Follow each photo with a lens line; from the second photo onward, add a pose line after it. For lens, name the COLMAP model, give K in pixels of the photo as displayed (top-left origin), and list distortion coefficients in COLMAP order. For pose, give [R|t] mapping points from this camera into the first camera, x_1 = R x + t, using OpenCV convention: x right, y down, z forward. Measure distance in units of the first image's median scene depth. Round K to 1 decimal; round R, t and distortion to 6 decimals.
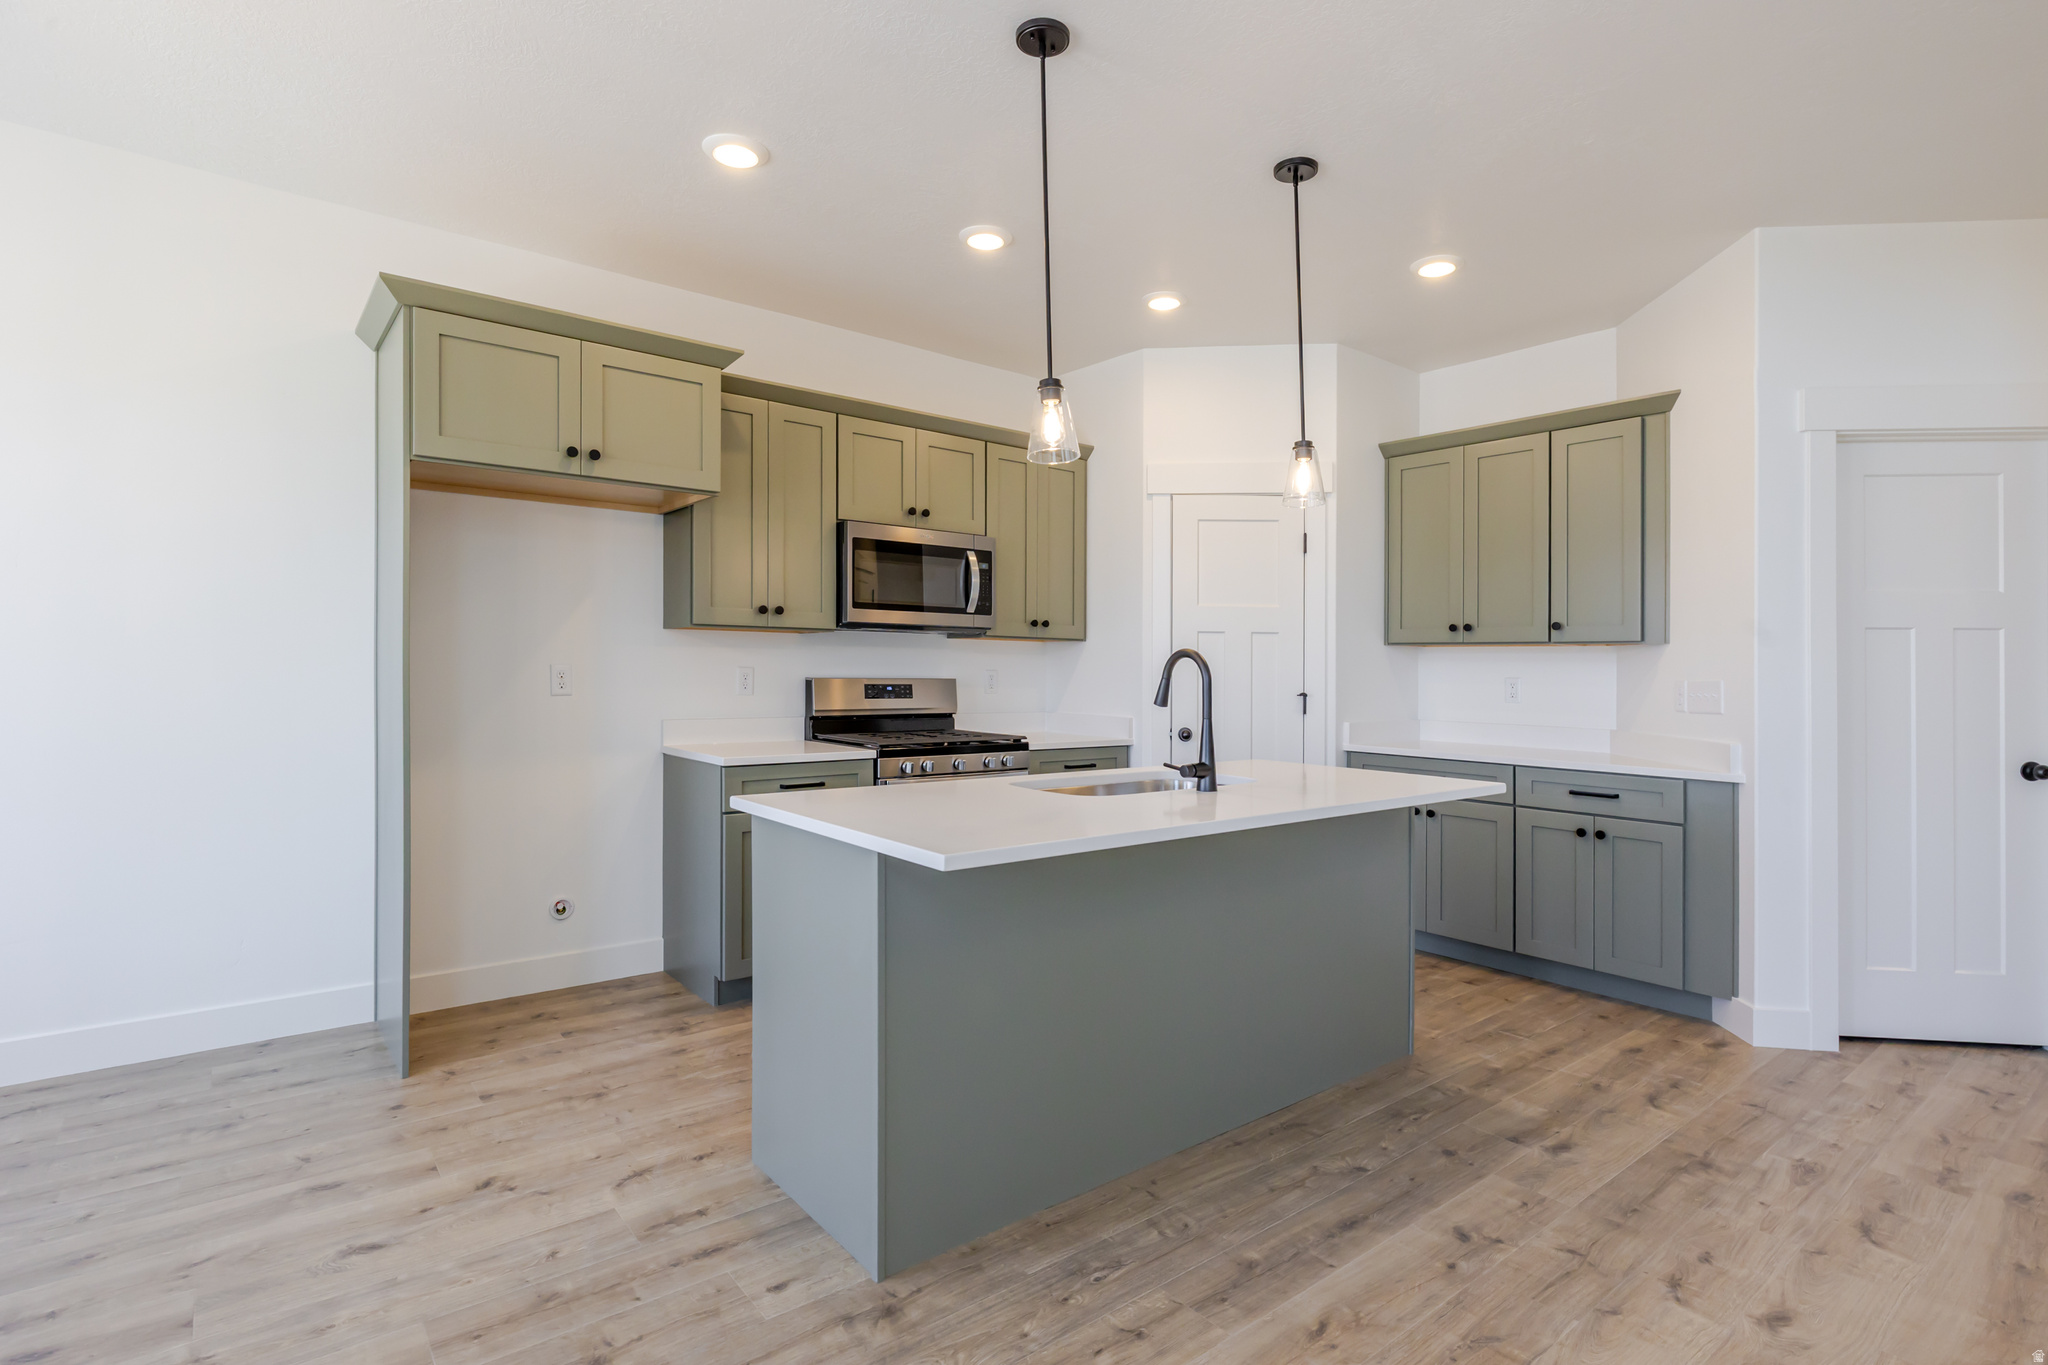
lens RADIAL K [[998.6, 0, 1019.3], [0, 998.6, 677.9], [0, 0, 1]] dist [-0.000750, 0.002144]
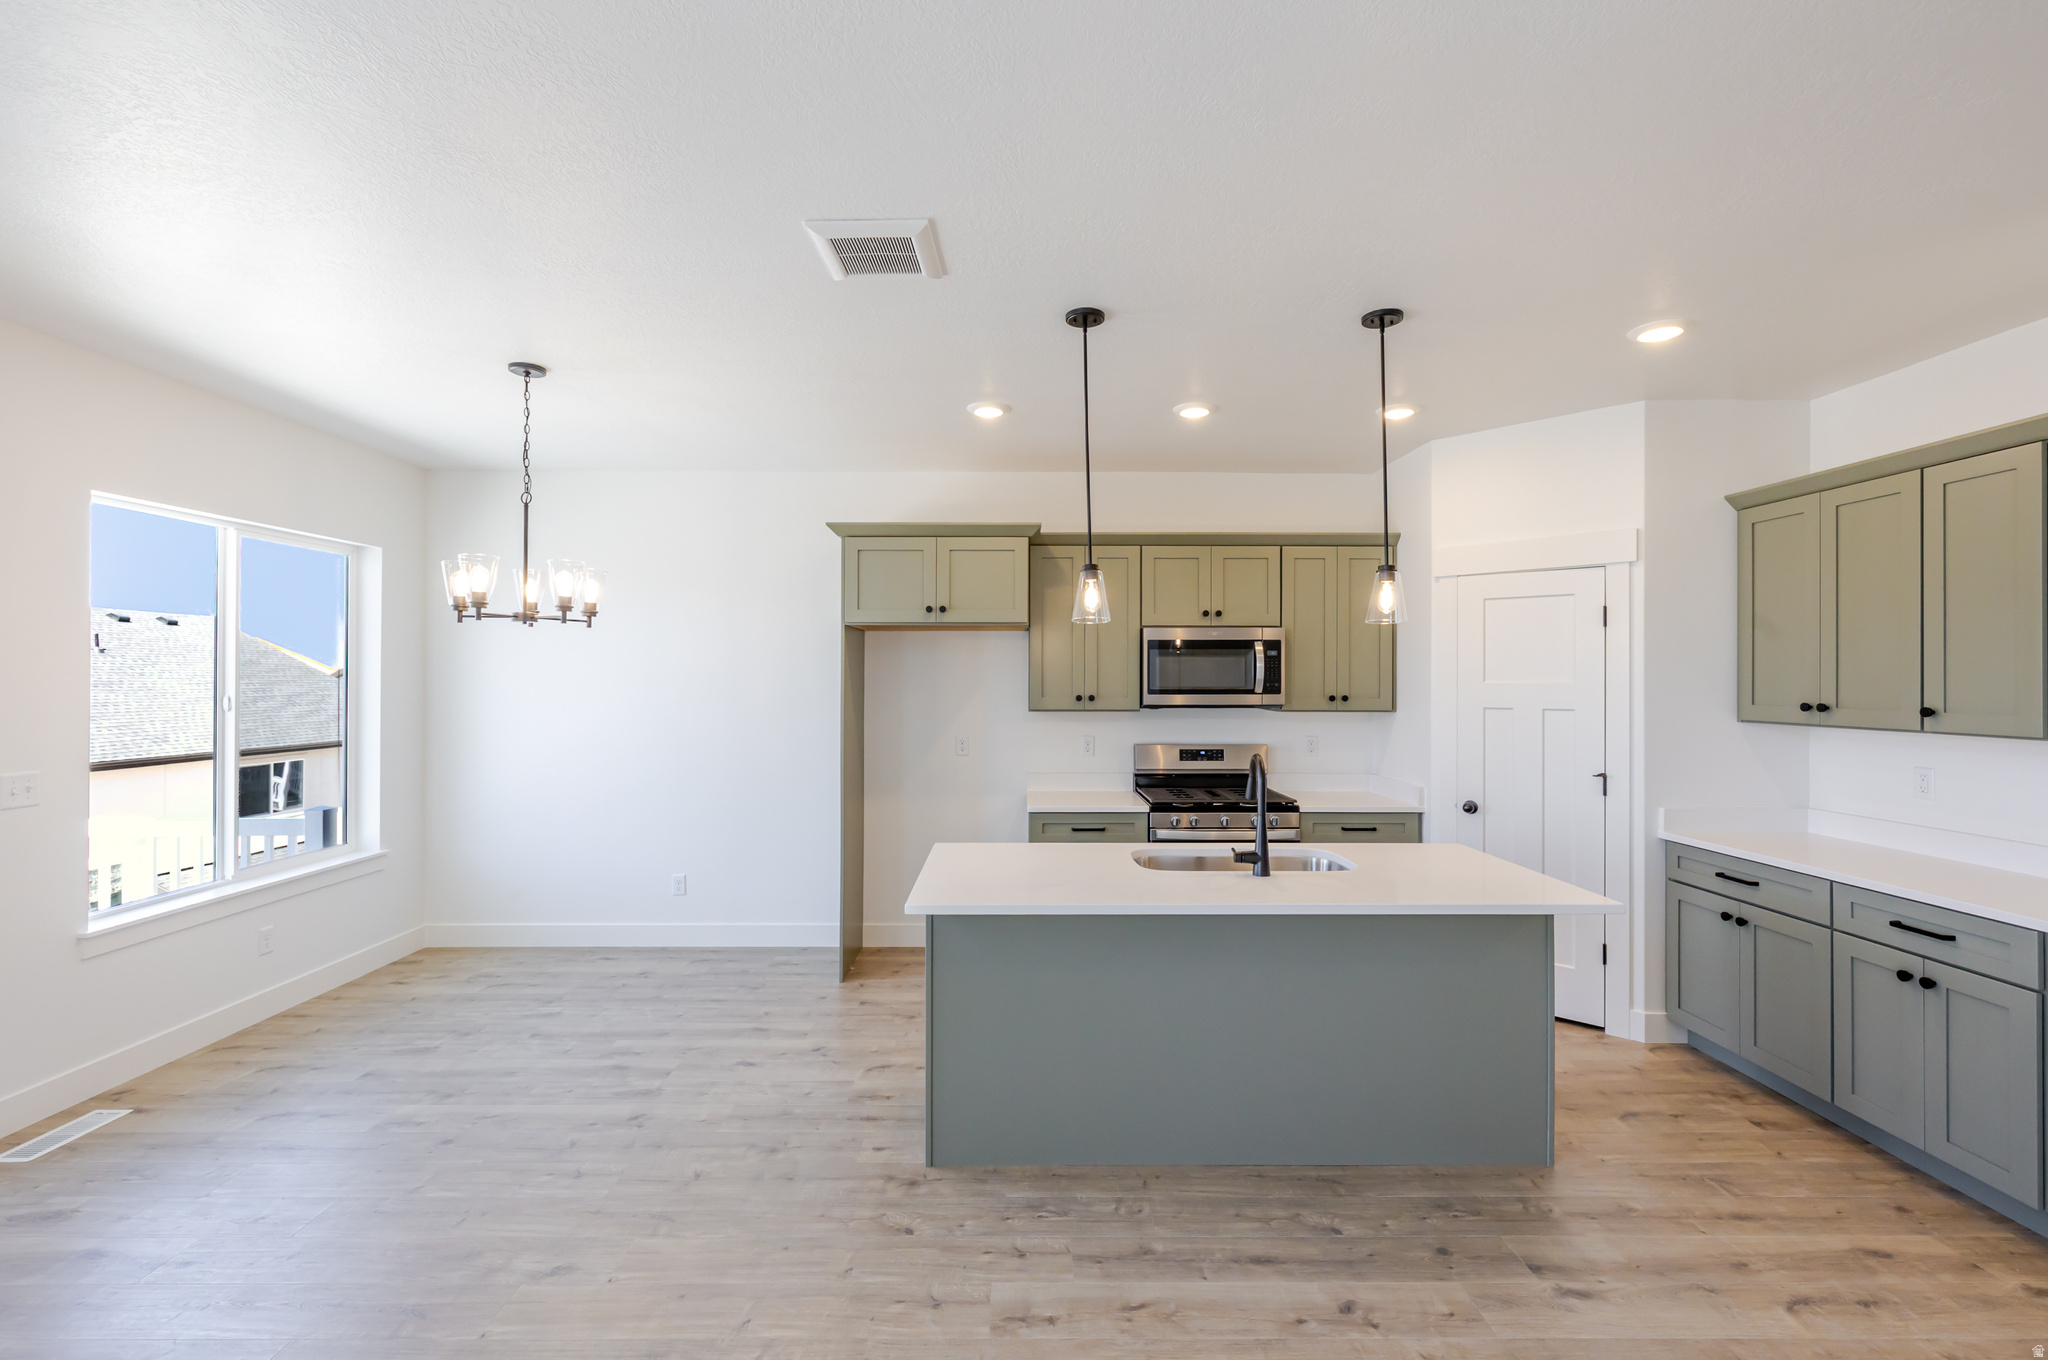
lens RADIAL K [[877.1, 0, 1025.5], [0, 877.1, 693.1], [0, 0, 1]] dist [0.001634, 0.000393]
pose [[0.787048, -0.003079, -0.616884, 0.536596], [0.002549, 0.999995, -0.001739, -0.090112], [0.616887, -0.000203, 0.787052, 0.003018]]
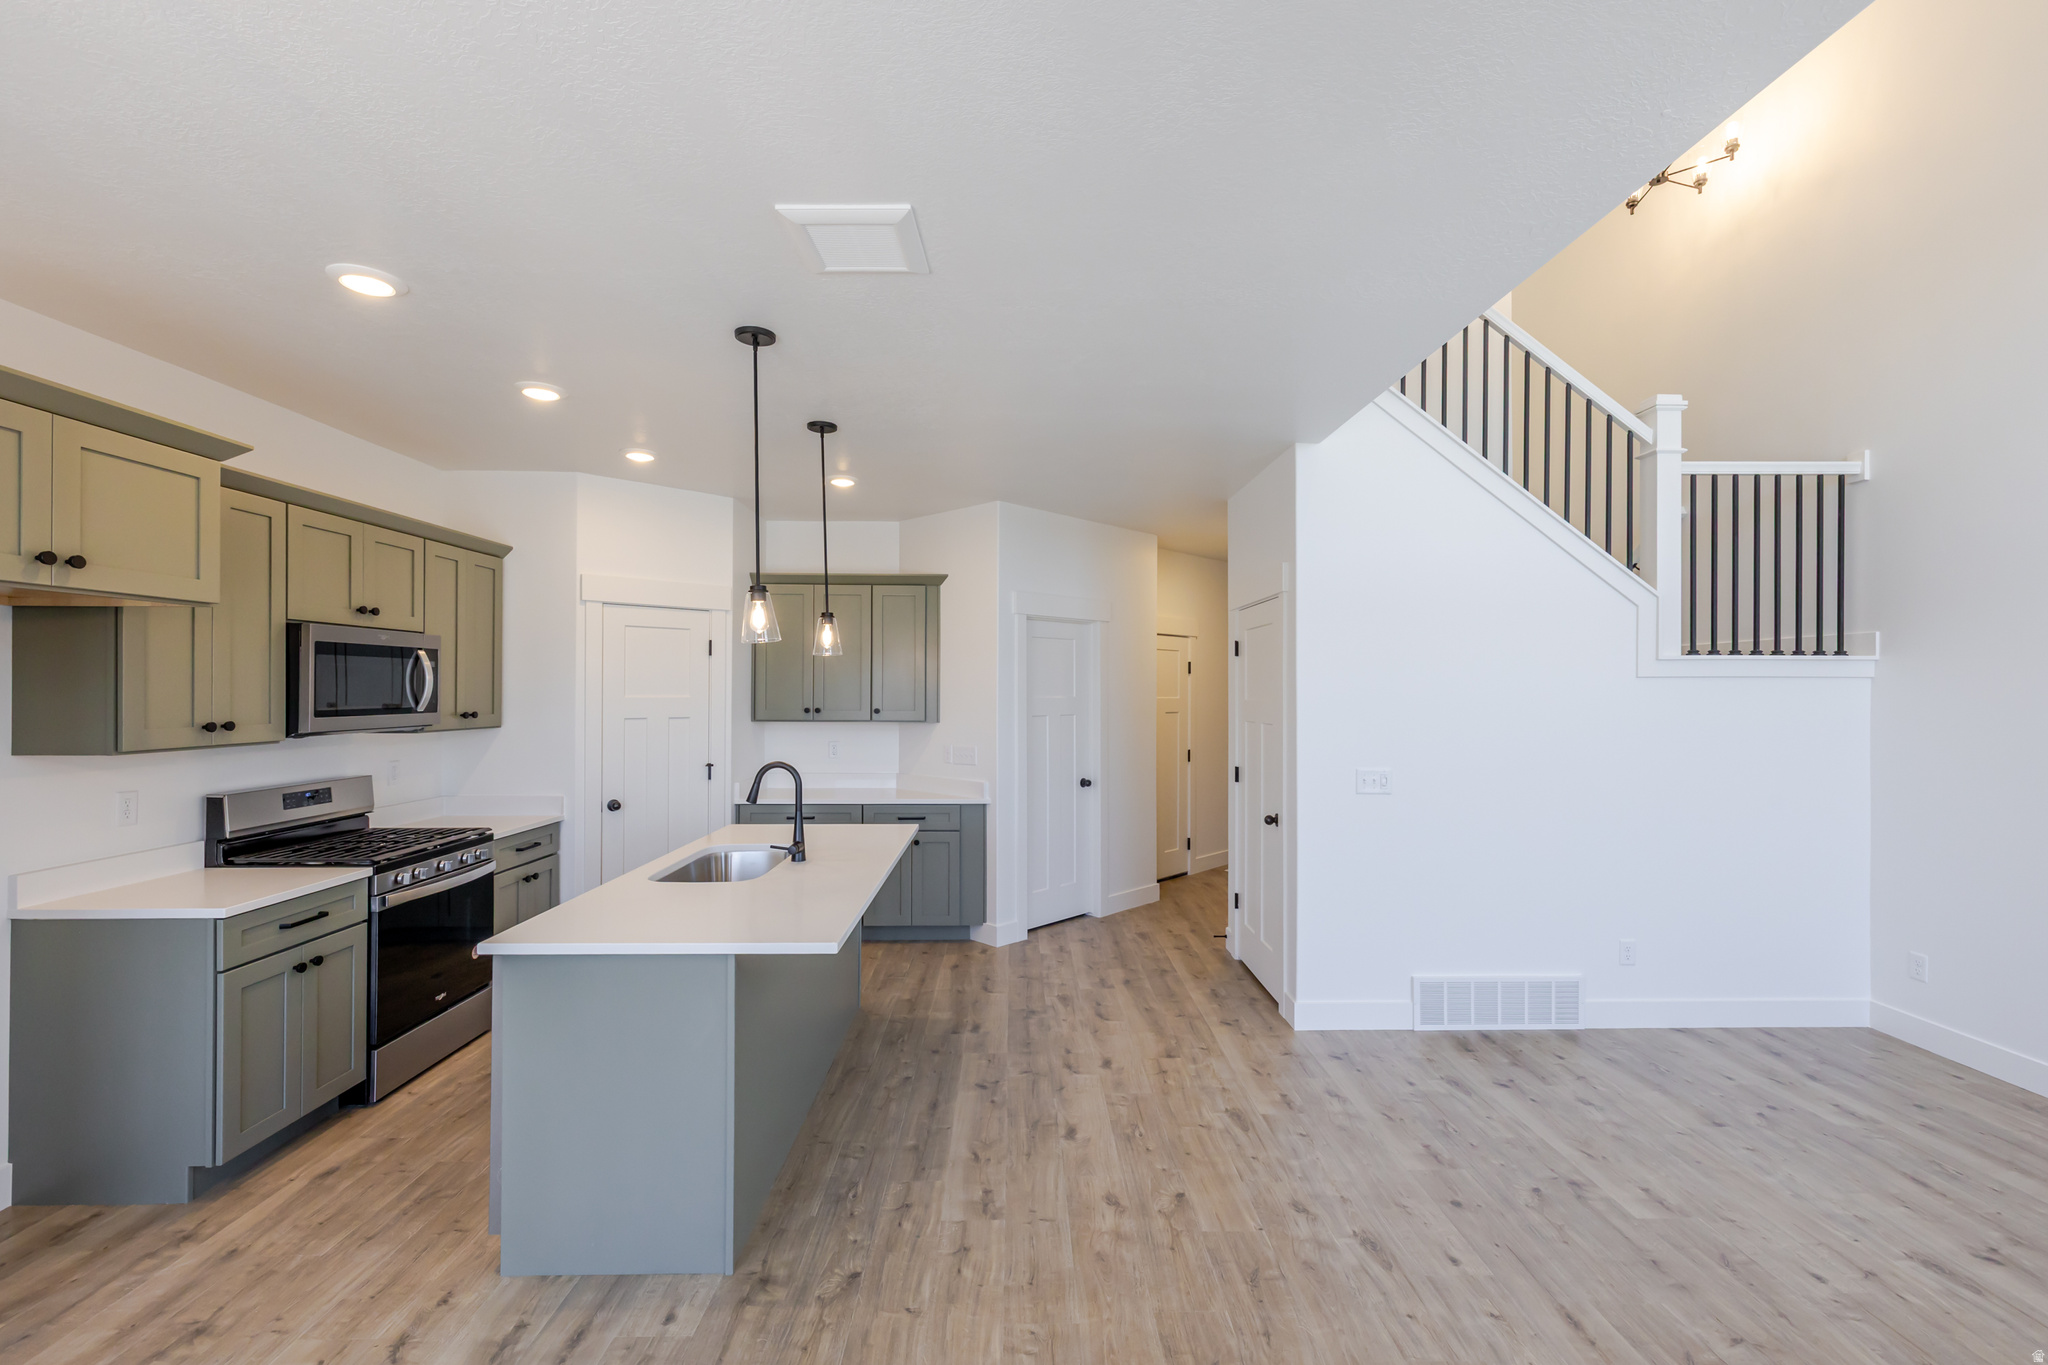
lens RADIAL K [[877.1, 0, 1029.4], [0, 877.1, 685.7], [0, 0, 1]] dist [0.001634, 0.000393]
pose [[0.608388, -0.008302, 0.793596, -0.529512], [0.013826, 0.999904, -0.000140, -0.115749], [-0.793519, 0.011058, 0.608445, -0.029028]]
